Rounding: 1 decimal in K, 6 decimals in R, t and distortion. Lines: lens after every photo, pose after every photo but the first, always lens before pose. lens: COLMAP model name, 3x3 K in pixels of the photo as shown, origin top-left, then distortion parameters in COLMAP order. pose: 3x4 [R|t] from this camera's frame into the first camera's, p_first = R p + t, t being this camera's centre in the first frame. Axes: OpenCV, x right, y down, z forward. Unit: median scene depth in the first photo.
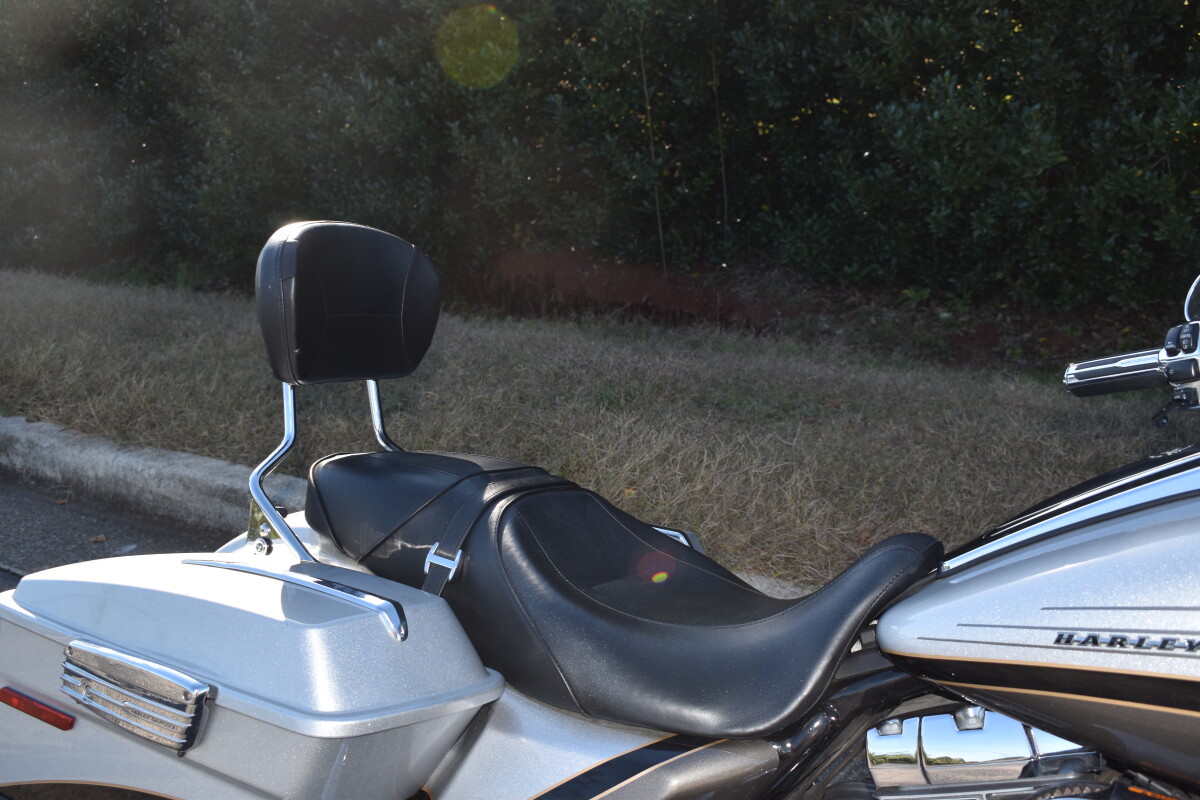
lens RADIAL K [[1216.0, 0, 600.0], [0, 1216.0, 400.0], [0, 0, 1]] dist [-0.078866, 0.012475]
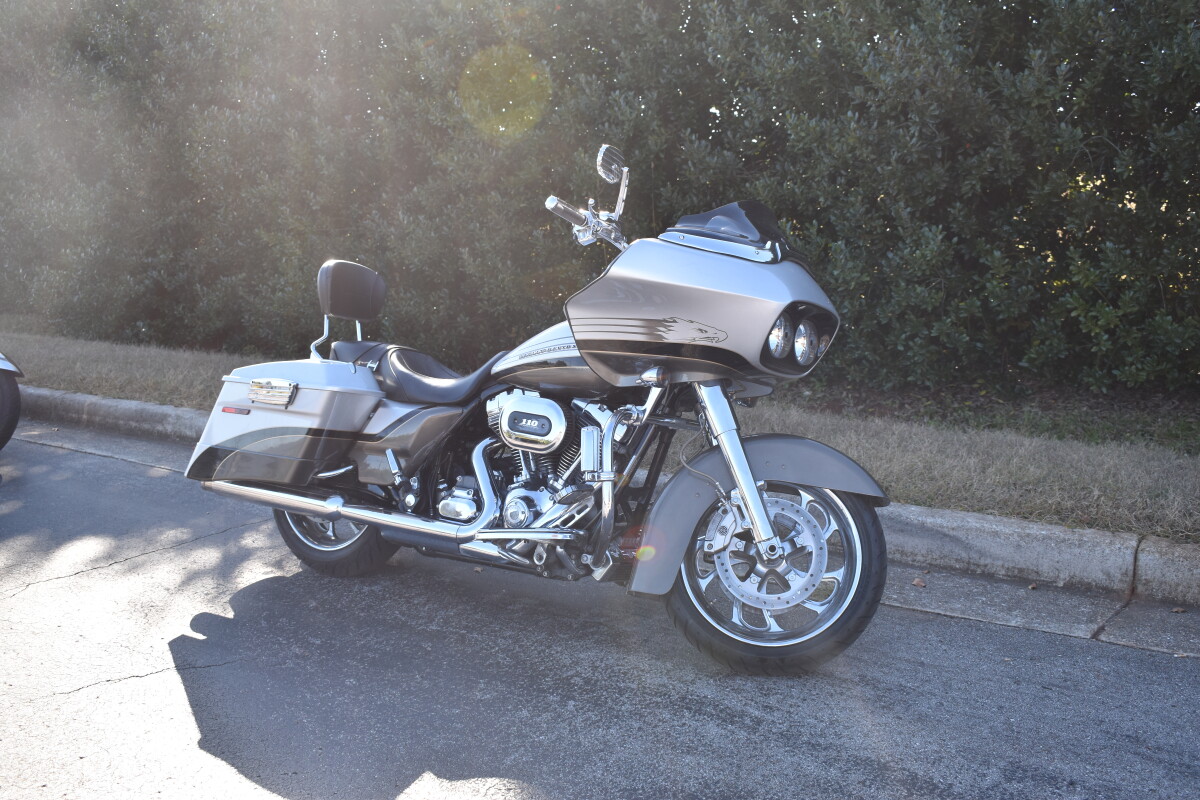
lens RADIAL K [[1216.0, 0, 600.0], [0, 1216.0, 400.0], [0, 0, 1]] dist [-0.078866, 0.012475]
pose [[0.998585, 0.031299, -0.043003, 0.087734], [-0.036042, 0.992785, -0.114361, 0.083287], [0.039113, 0.115749, 0.992508, -0.303958]]
